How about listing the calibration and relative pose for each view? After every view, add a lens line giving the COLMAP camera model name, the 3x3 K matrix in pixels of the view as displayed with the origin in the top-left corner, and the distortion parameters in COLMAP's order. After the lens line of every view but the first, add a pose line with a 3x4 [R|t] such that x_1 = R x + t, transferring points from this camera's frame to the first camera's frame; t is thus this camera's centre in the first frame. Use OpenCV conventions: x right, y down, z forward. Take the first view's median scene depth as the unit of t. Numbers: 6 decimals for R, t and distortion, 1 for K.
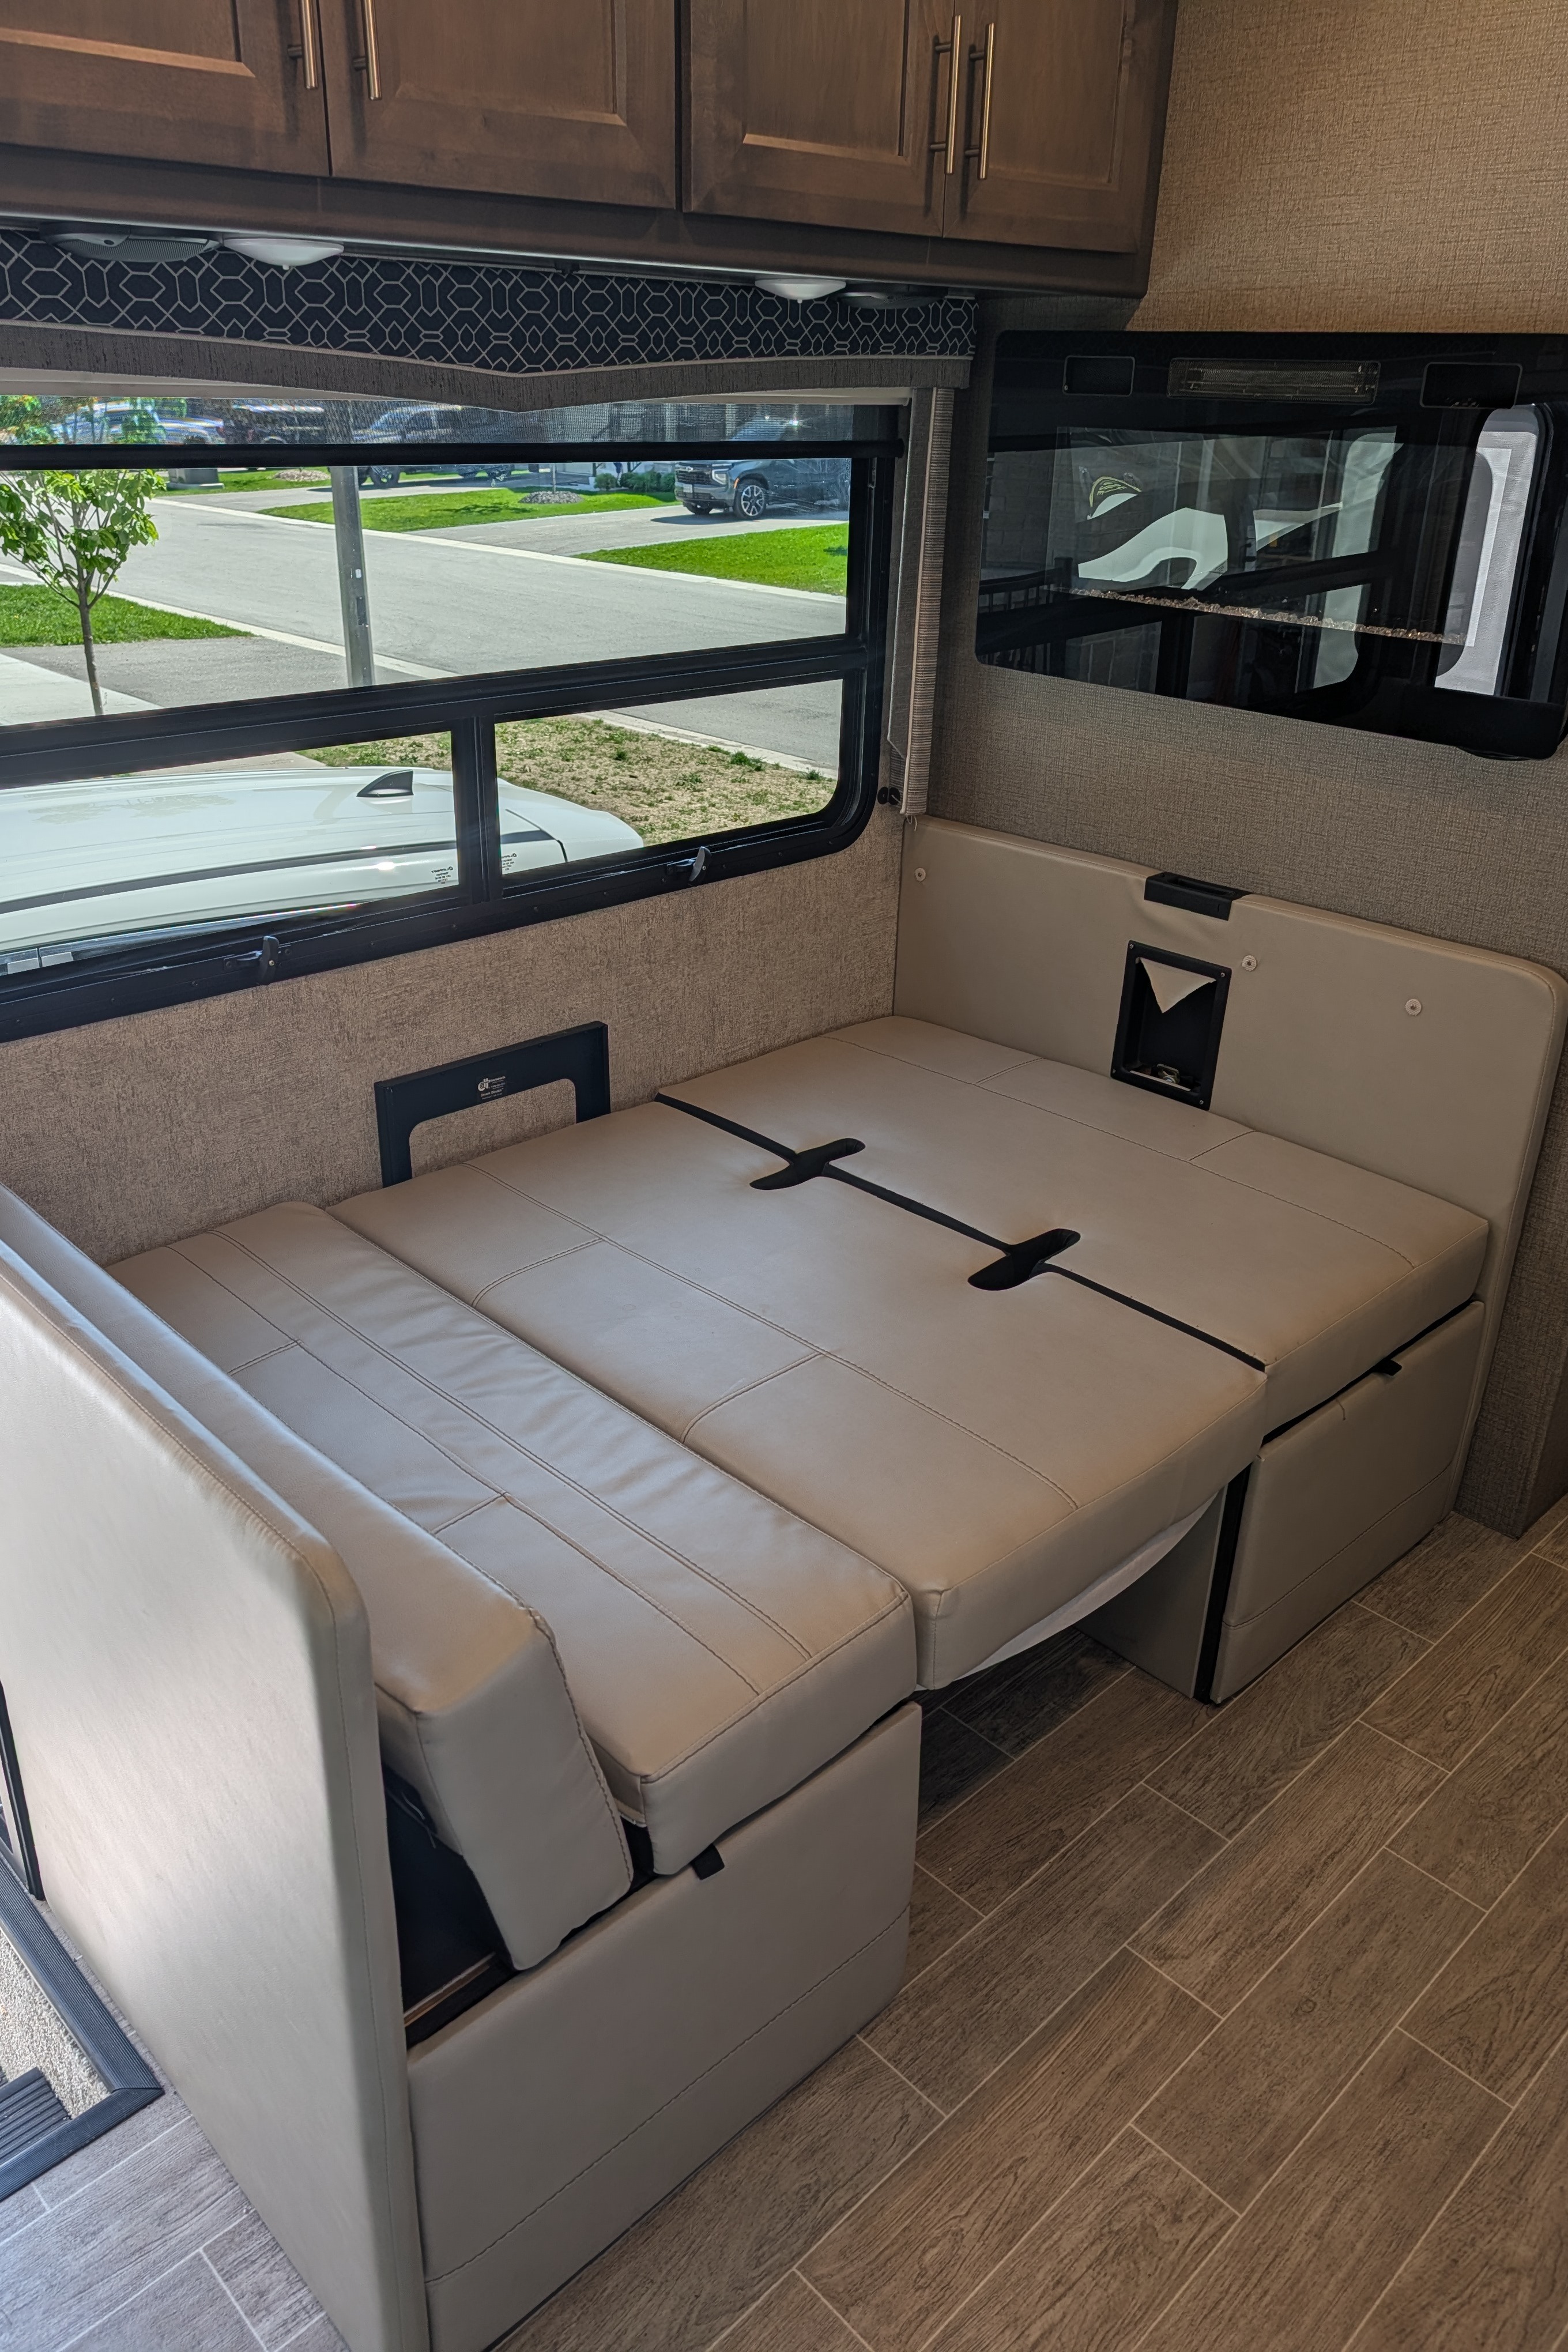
lens RADIAL K [[1701.8, 0, 796.1], [0, 1701.8, 1171.0], [0, 0, 1]] dist [0.008653, -0.007769]
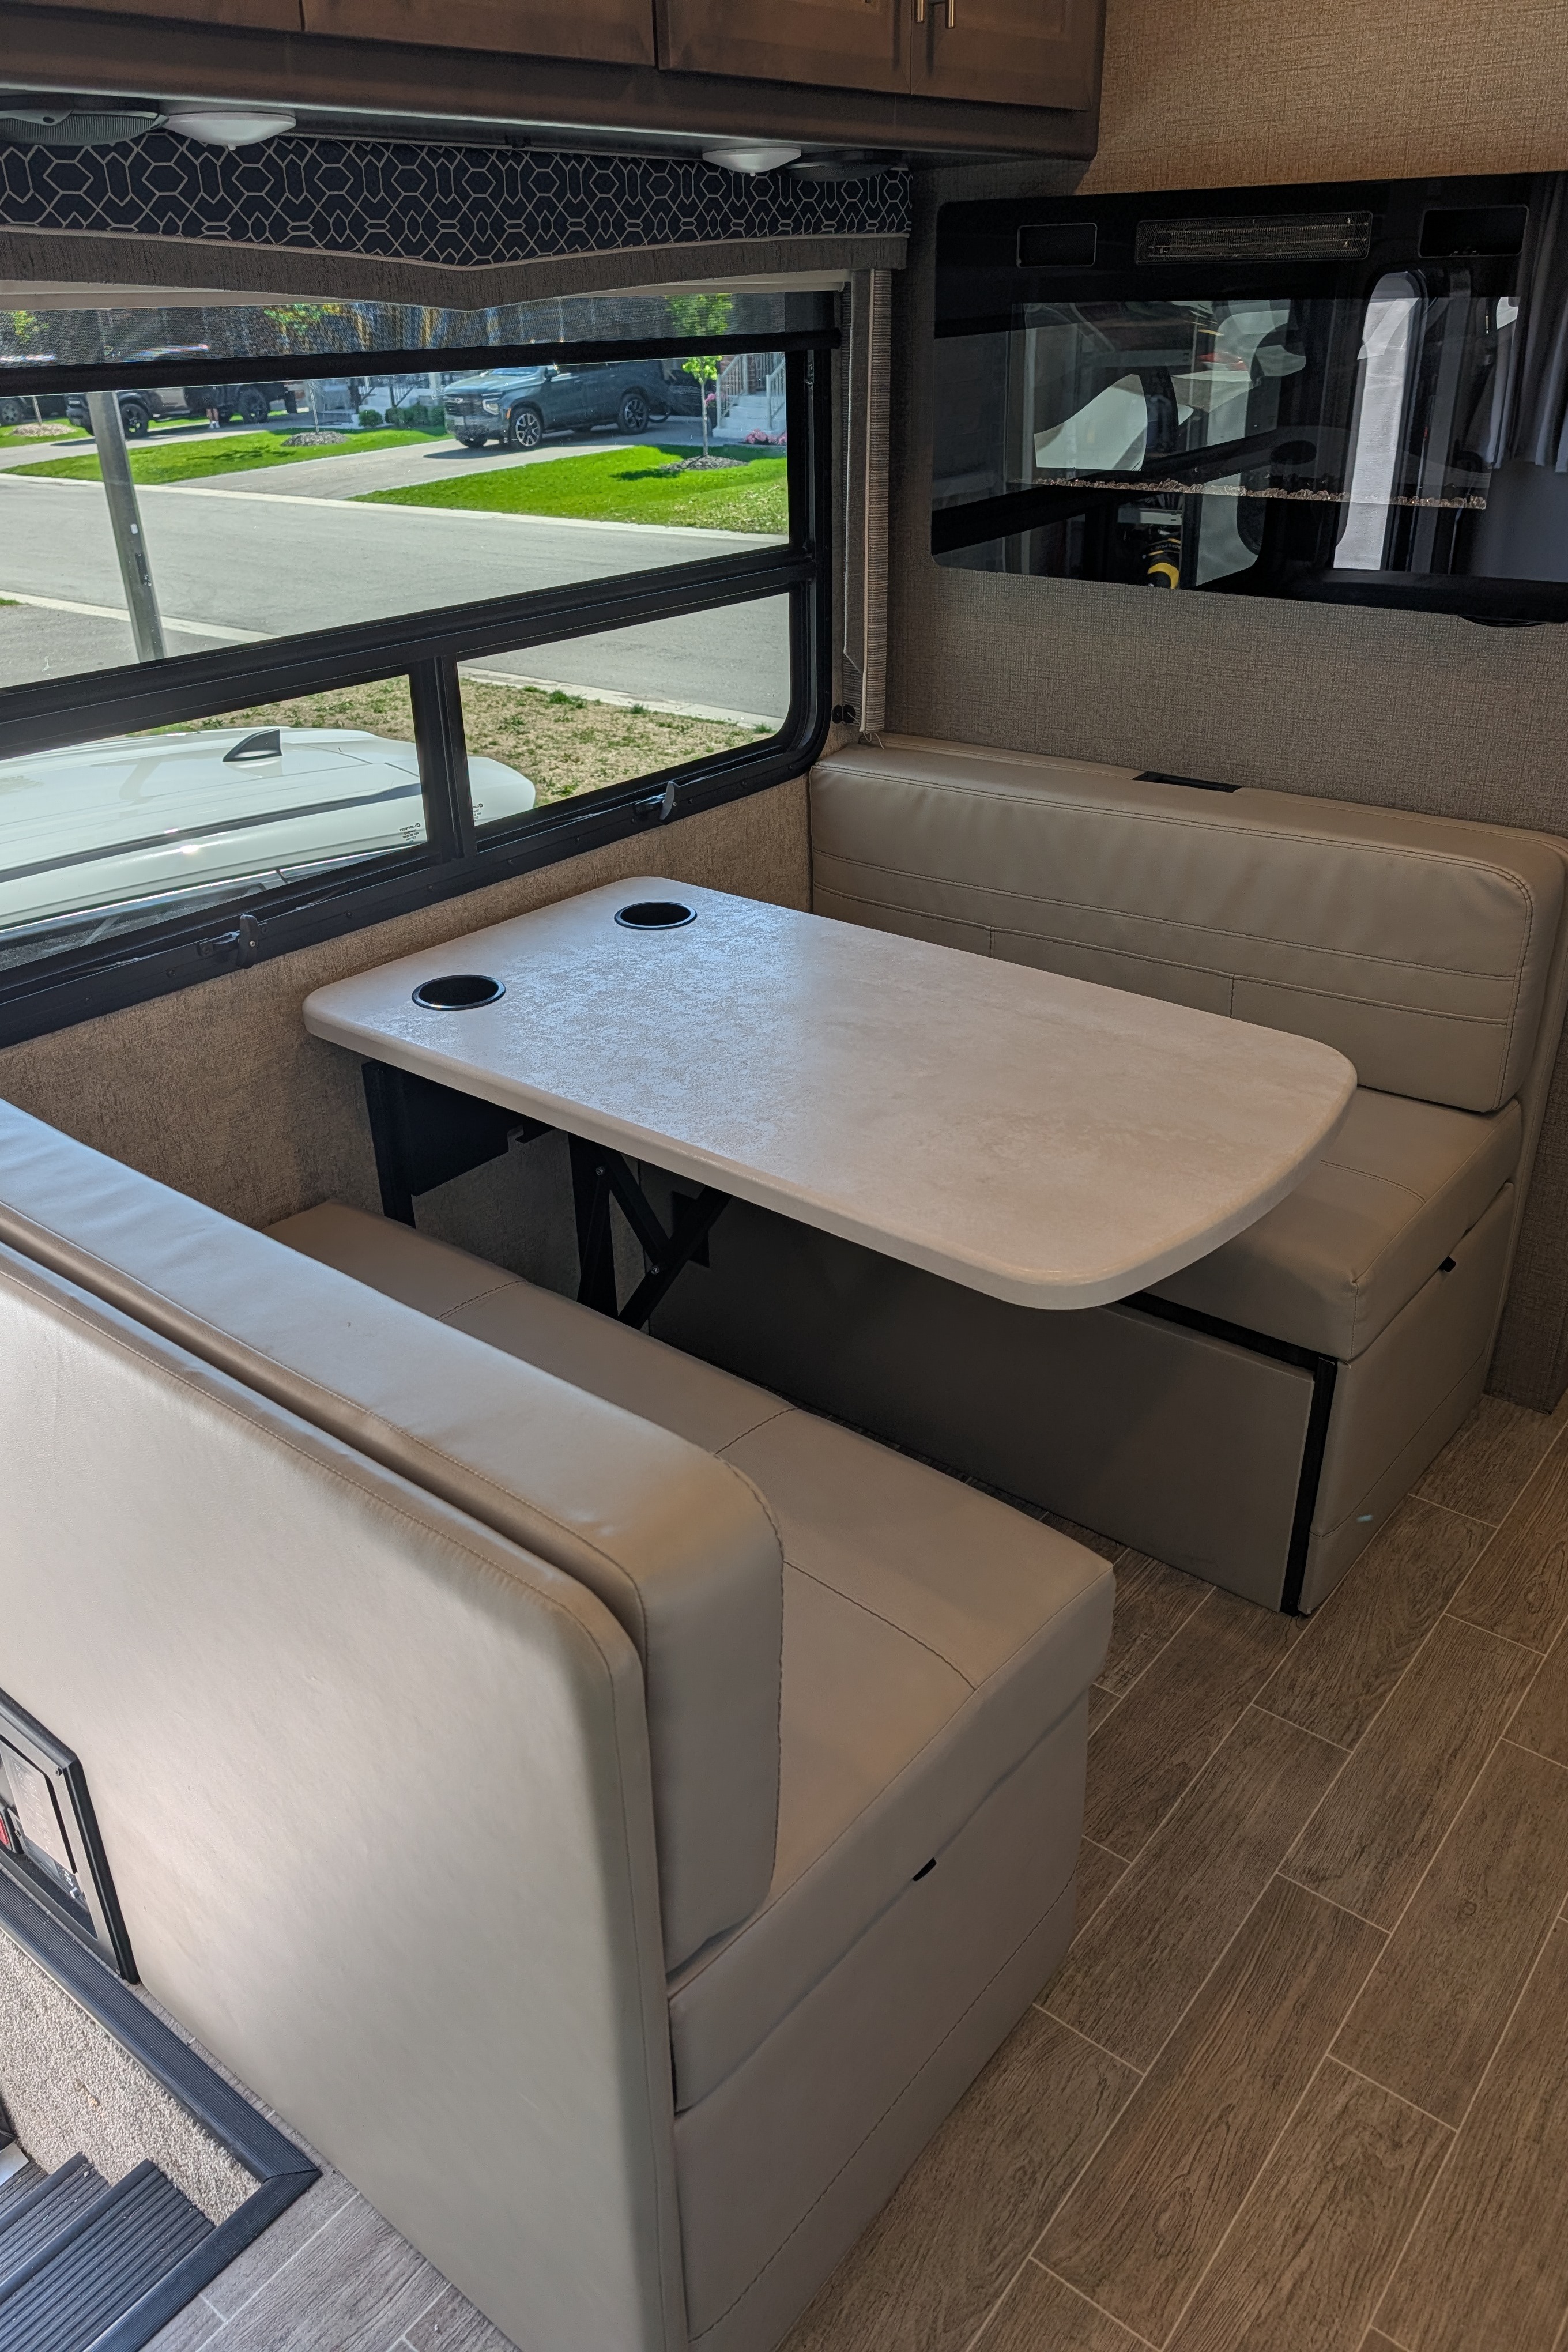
lens RADIAL K [[1701.8, 0, 790.2], [0, 1701.8, 1187.0], [0, 0, 1]] dist [0.008653, -0.007769]
pose [[0.990875, -0.098563, 0.091939, -0.124825], [0.094162, 0.994247, 0.051057, -0.012736], [-0.096442, -0.041934, 0.994455, 0.064022]]
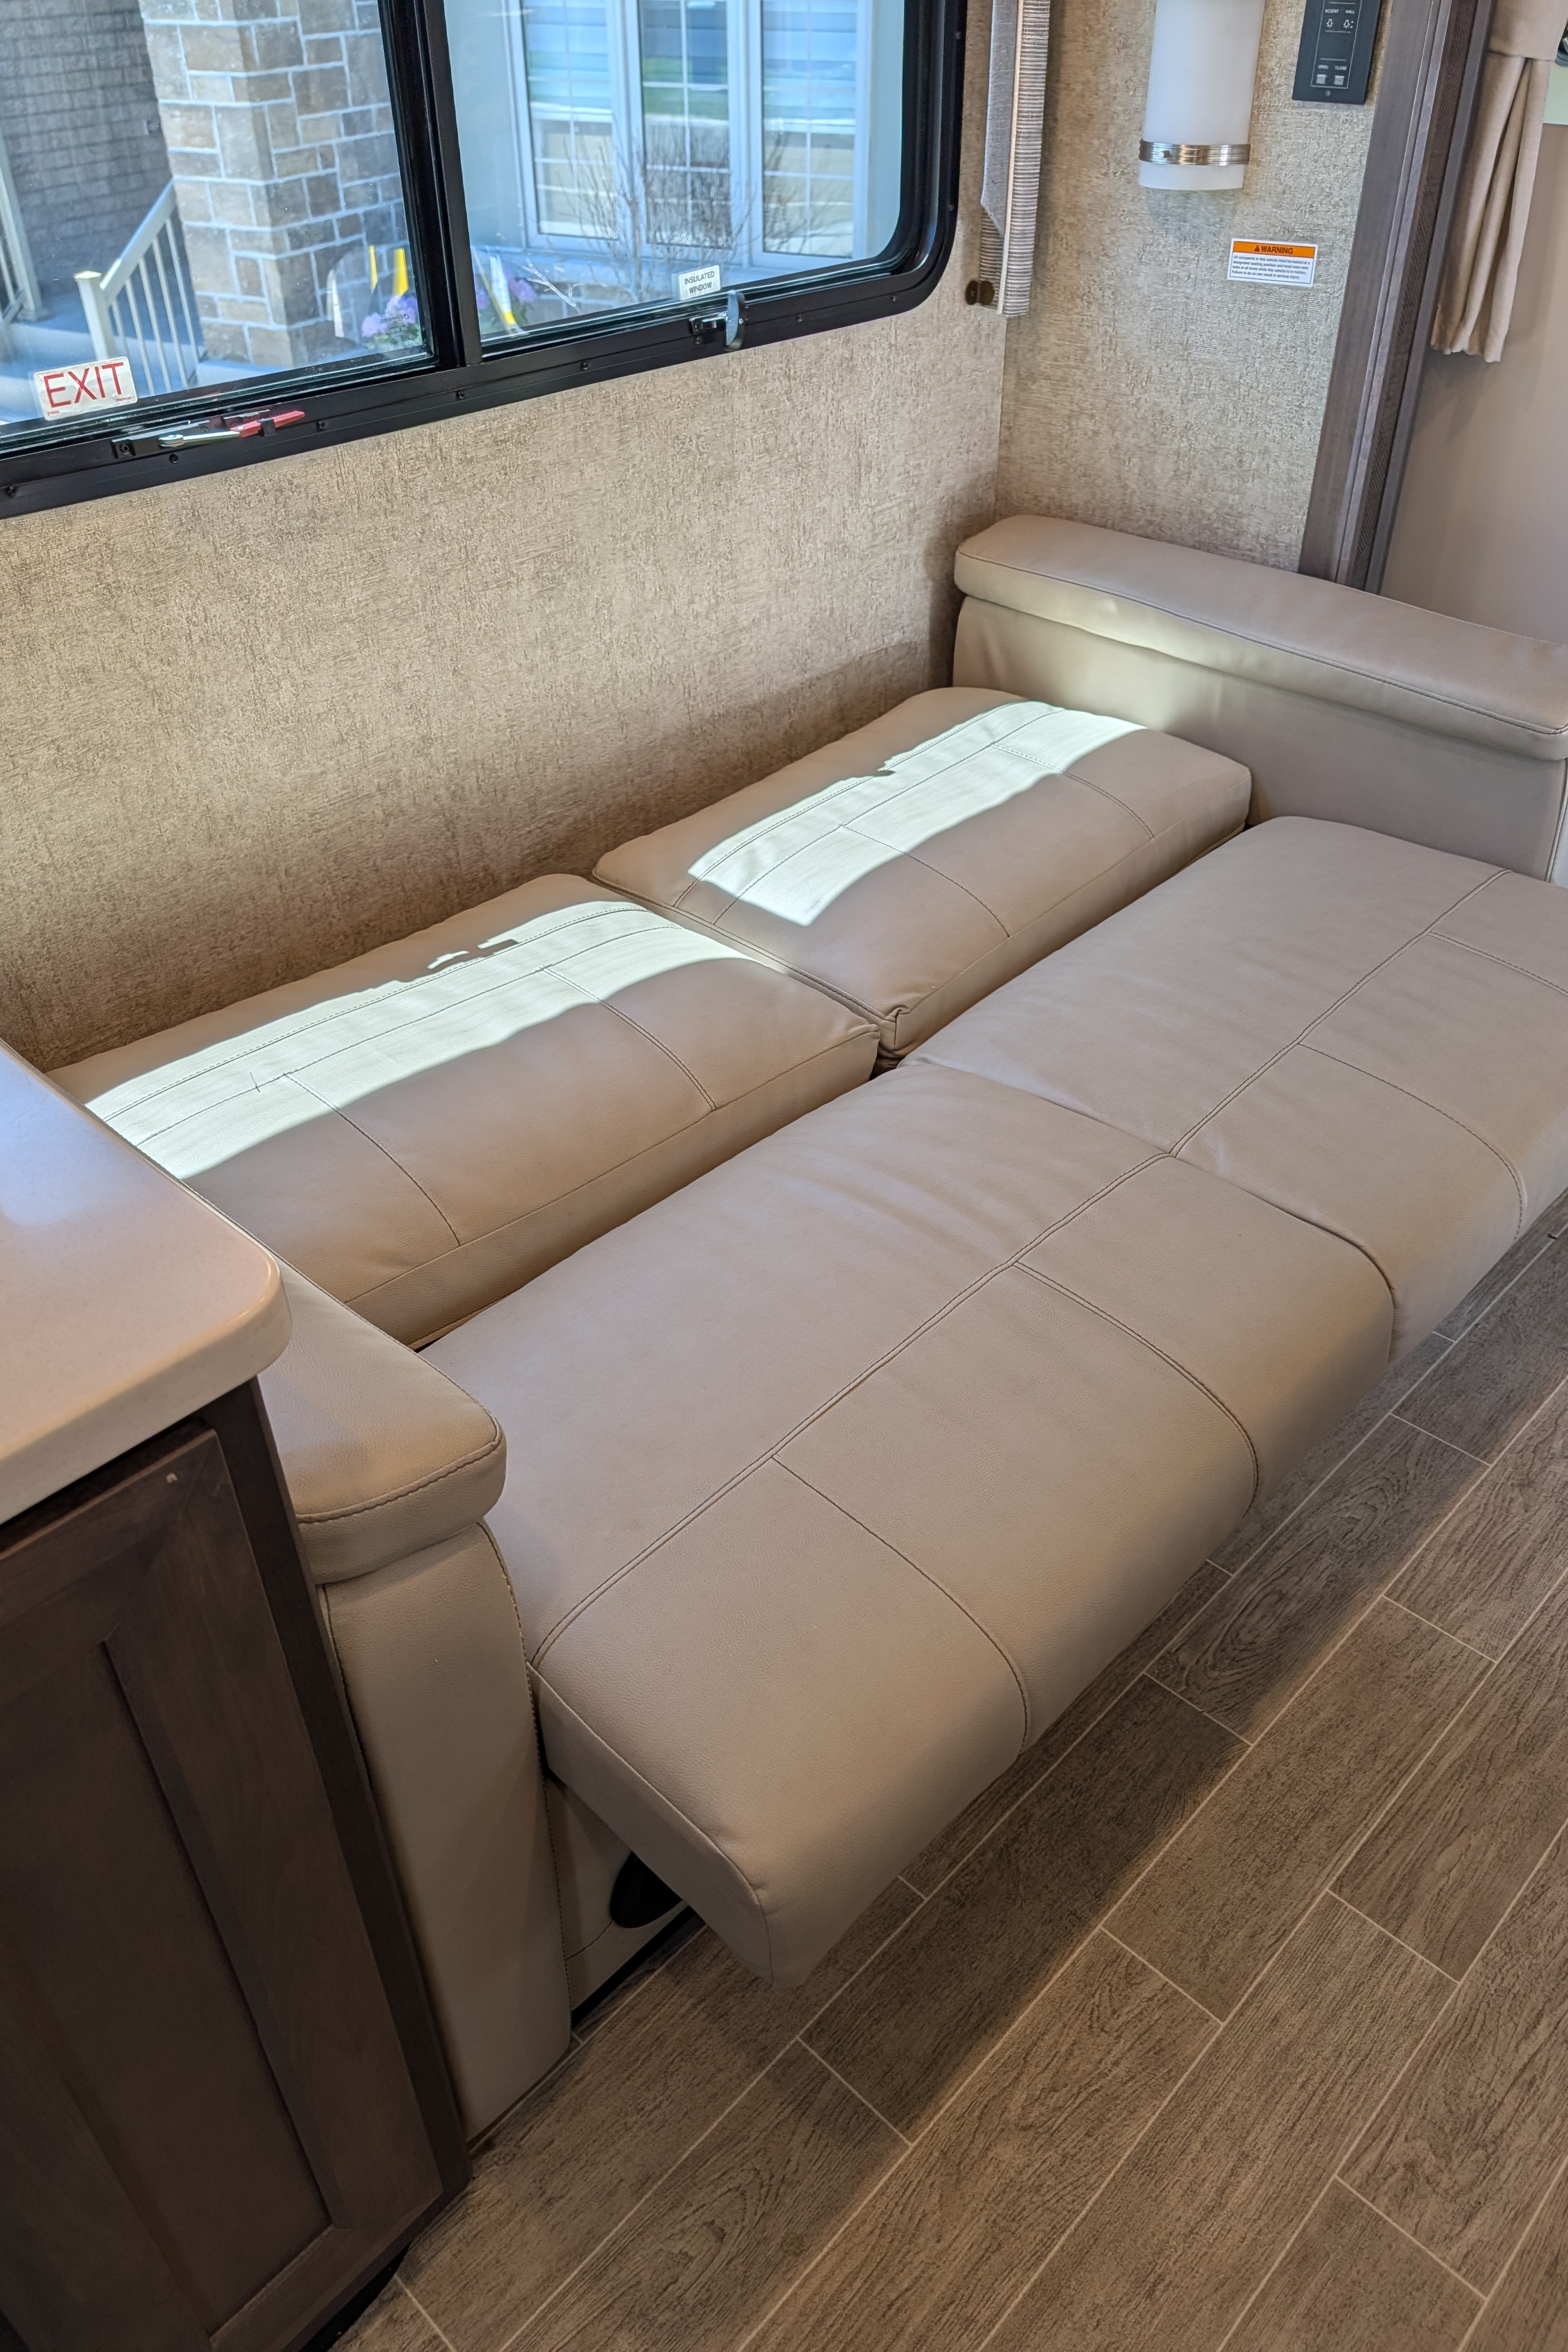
lens RADIAL K [[1701.8, 0, 780.8], [0, 1701.8, 1188.4], [0, 0, 1]] dist [0.008653, -0.007769]
pose [[-0.999500, 0.010502, -0.029826, 0.438581], [-0.021608, 0.461833, 0.886704, -0.279709], [0.023087, 0.886905, -0.461375, 0.751529]]
